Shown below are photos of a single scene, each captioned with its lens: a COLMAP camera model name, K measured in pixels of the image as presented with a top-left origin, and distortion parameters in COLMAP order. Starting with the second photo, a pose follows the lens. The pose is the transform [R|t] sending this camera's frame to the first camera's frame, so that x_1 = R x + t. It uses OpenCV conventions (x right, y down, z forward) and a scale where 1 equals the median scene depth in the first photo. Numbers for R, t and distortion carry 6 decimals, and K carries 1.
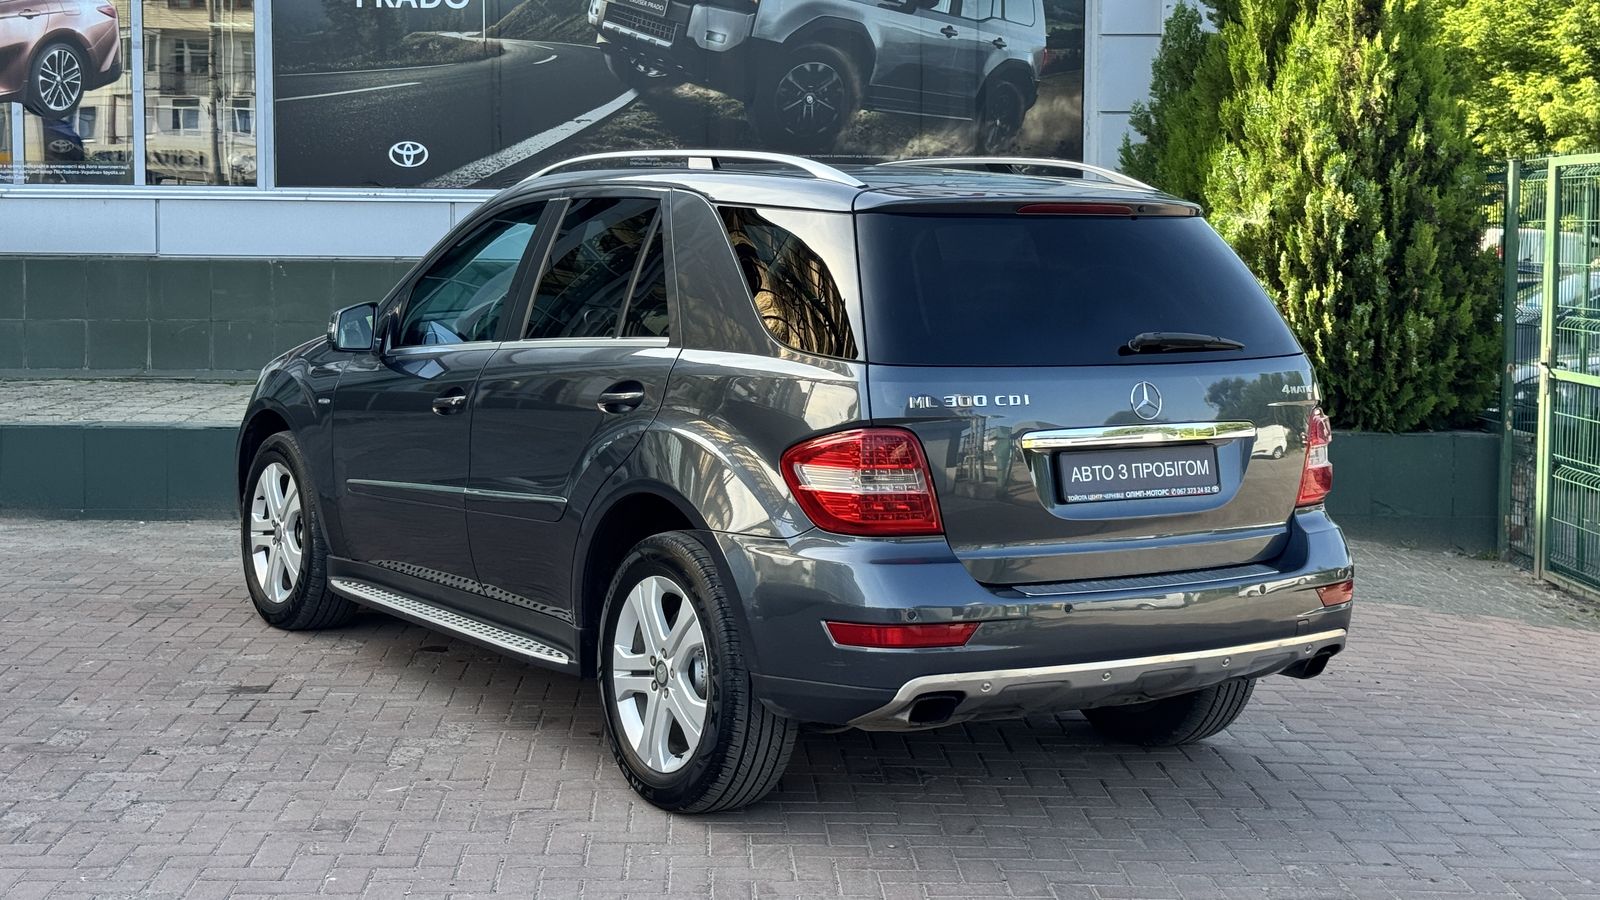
lens RADIAL K [[2337.6, 0, 791.4], [0, 2337.6, 355.4], [0, 0, 1]] dist [0.158454, -0.181735]
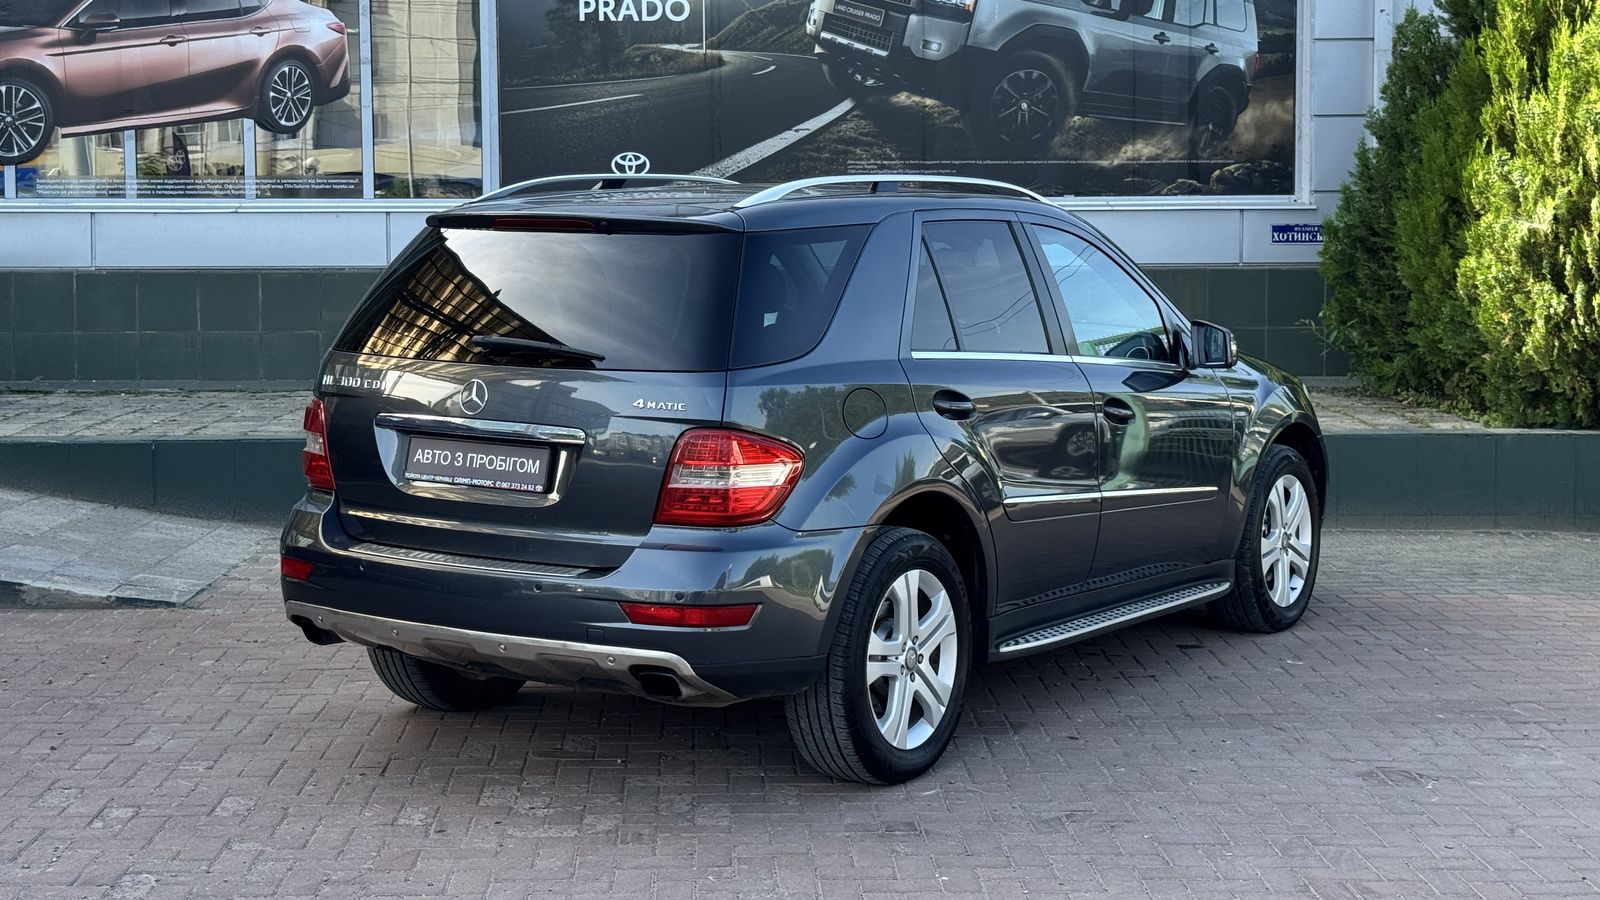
lens RADIAL K [[2352.6, 0, 804.9], [0, 2352.6, 349.8], [0, 0, 1]] dist [0.169344, -0.238946]
pose [[0.999897, -0.010085, 0.010205, -0.125744], [0.010080, 0.999949, 0.000508, -0.006997], [-0.010209, -0.000405, 0.999948, -0.025179]]
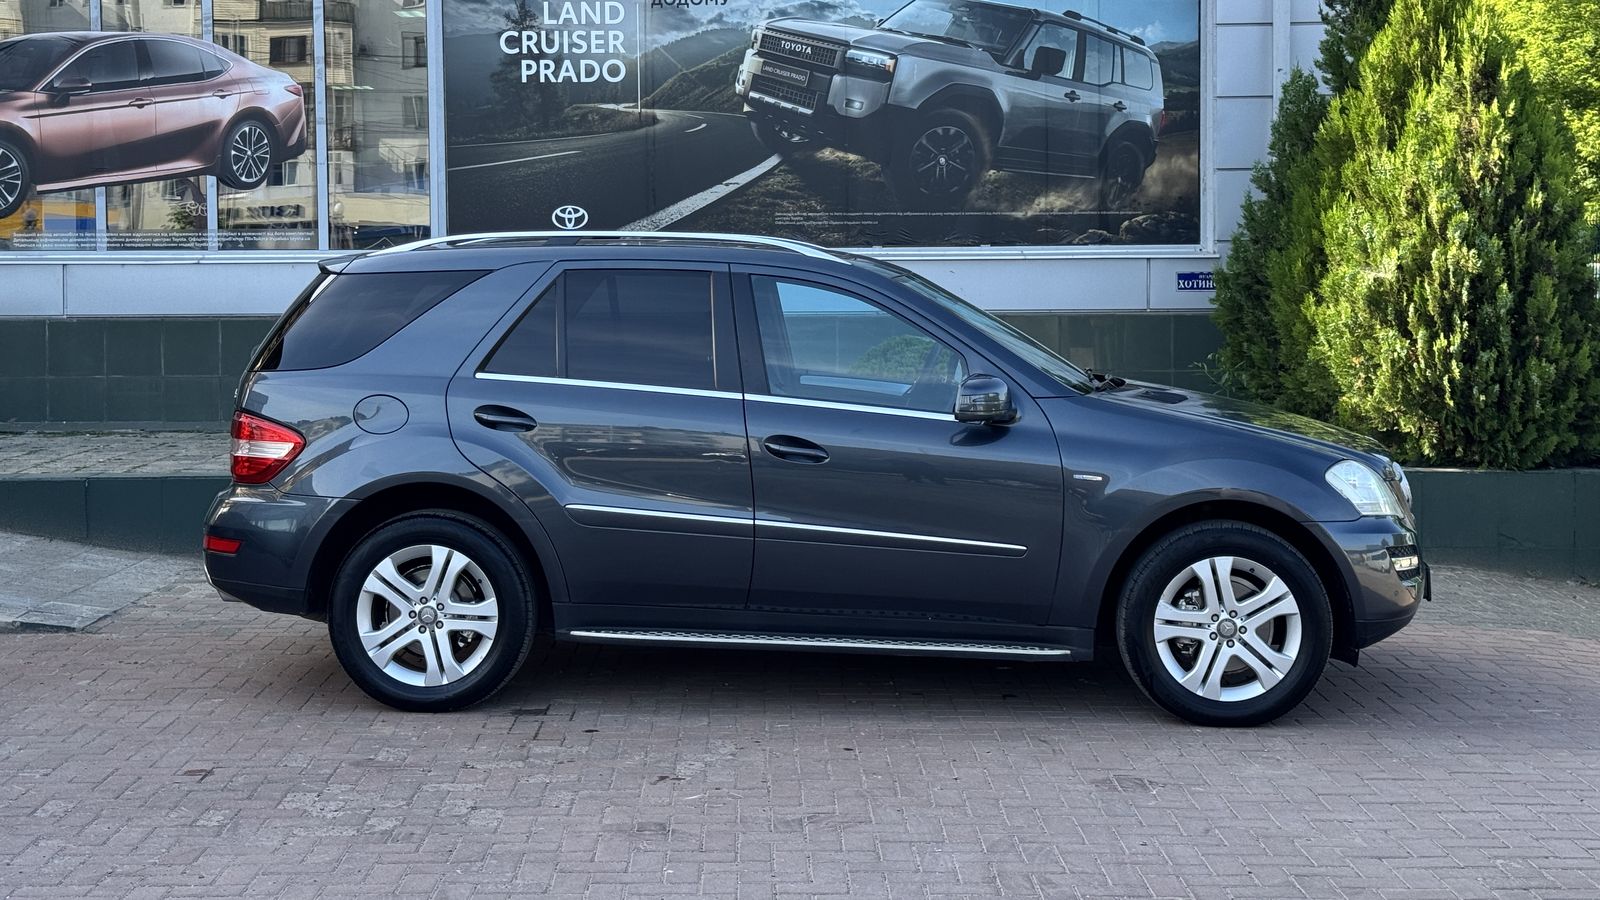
lens RADIAL K [[2308.1, 0, 794.3], [0, 2308.1, 338.9], [0, 0, 1]] dist [0.165698, -0.263943]
pose [[0.999740, -0.011593, -0.019612, -0.051034], [0.011160, 0.999695, -0.022038, -0.007028], [0.019862, 0.021814, 0.999565, -0.070854]]
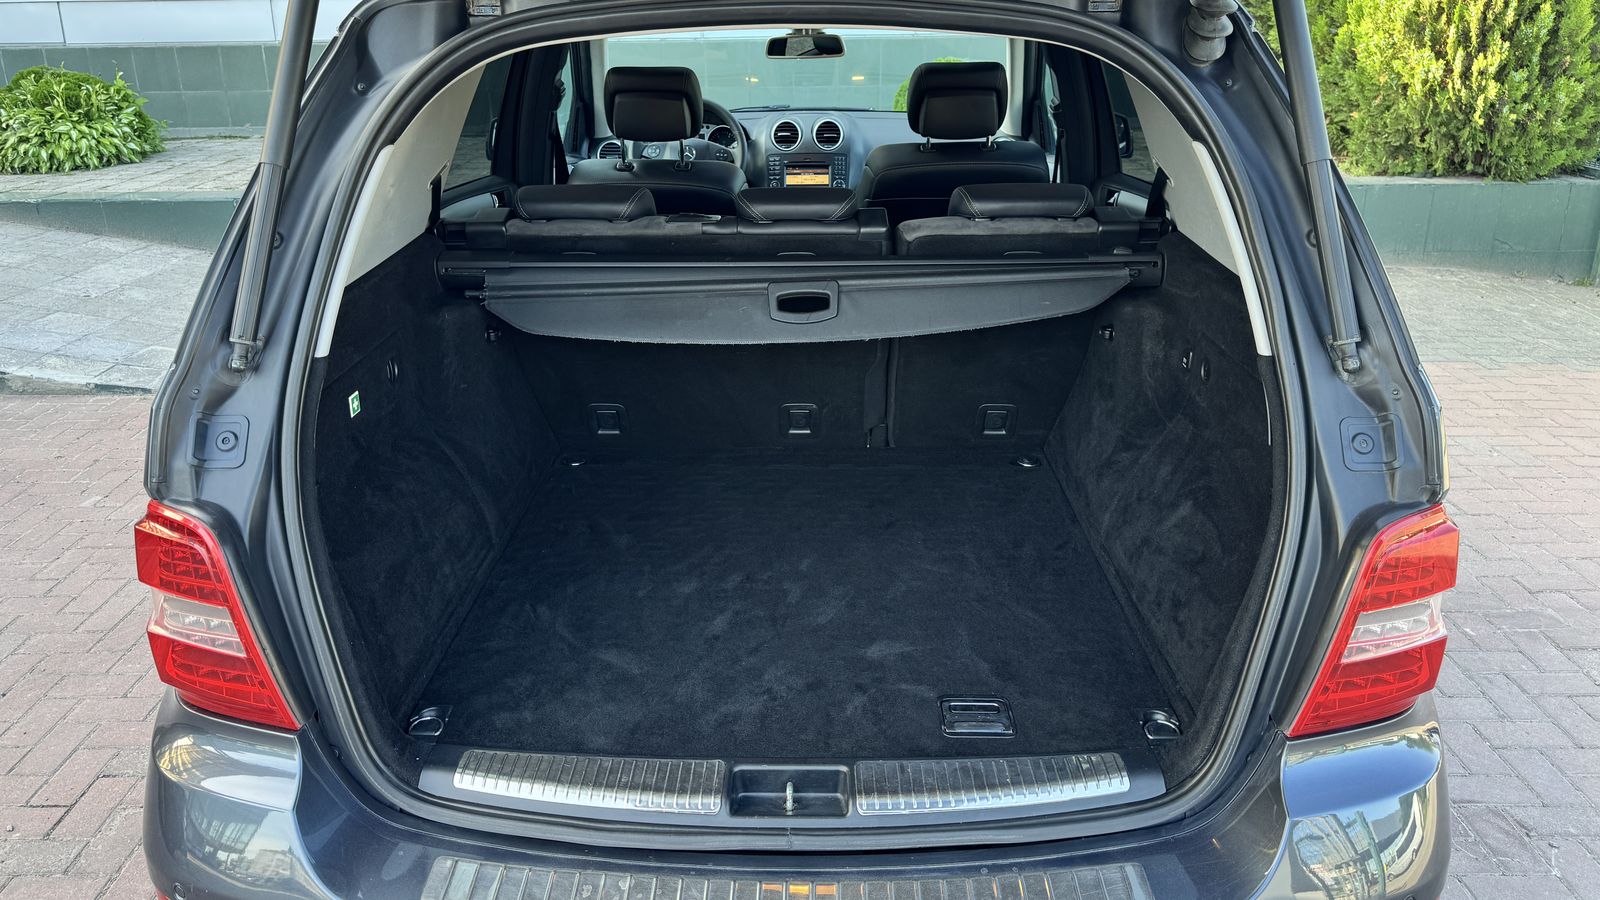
lens RADIAL K [[1171.4, 0, 799.7], [0, 1171.4, 385.2], [0, 0, 1]] dist [0.002953, 0.002802]
pose [[0.999422, -0.011796, -0.031887, -0.086948], [0.019752, 0.964821, 0.262166, -0.029446], [0.027672, -0.262644, 0.964496, 0.381065]]
